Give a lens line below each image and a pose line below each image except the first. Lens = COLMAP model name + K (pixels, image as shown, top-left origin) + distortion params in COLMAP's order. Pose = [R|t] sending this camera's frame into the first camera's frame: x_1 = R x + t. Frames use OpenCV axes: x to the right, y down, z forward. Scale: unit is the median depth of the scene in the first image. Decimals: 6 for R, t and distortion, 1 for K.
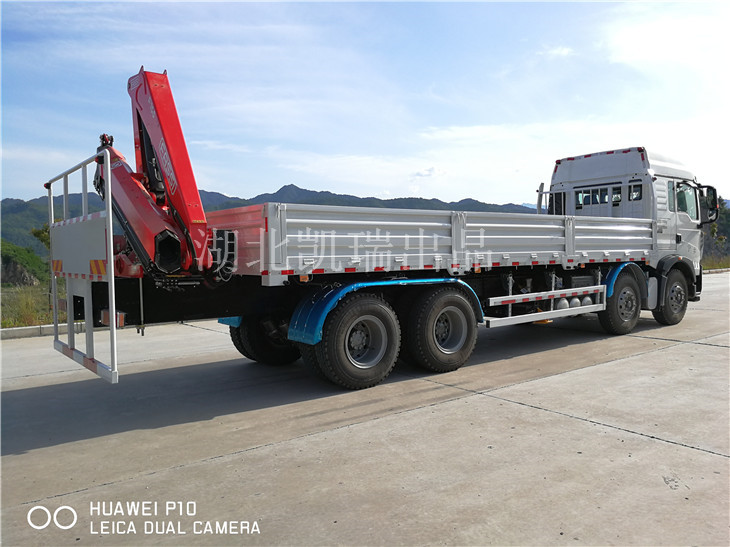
lens RADIAL K [[594.8, 0, 361.7], [0, 594.8, 272.3], [0, 0, 1]] dist [0.003603, -0.000446]
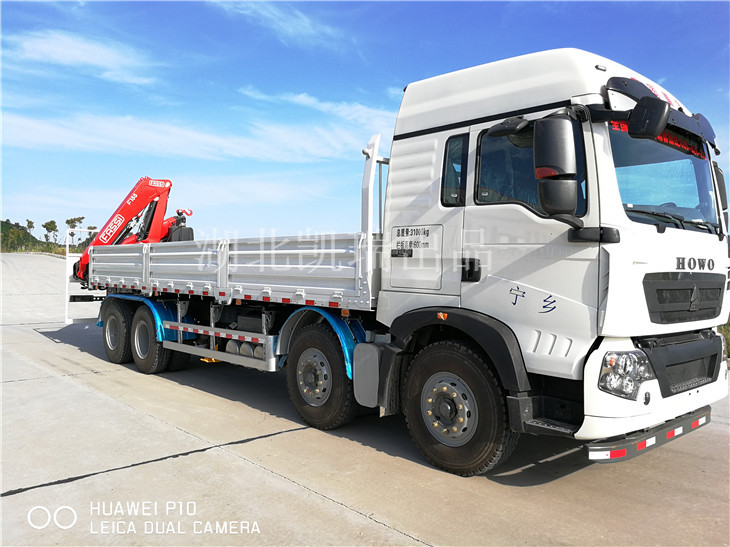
lens RADIAL K [[600.2, 0, 354.8], [0, 600.2, 274.4], [0, 0, 1]] dist [0.005408, 0.001423]
pose [[0.094047, -0.000532, -0.995568, 1.308199], [-0.085574, 0.996295, -0.008616, -0.060208], [0.991883, 0.086005, 0.093653, 1.202240]]
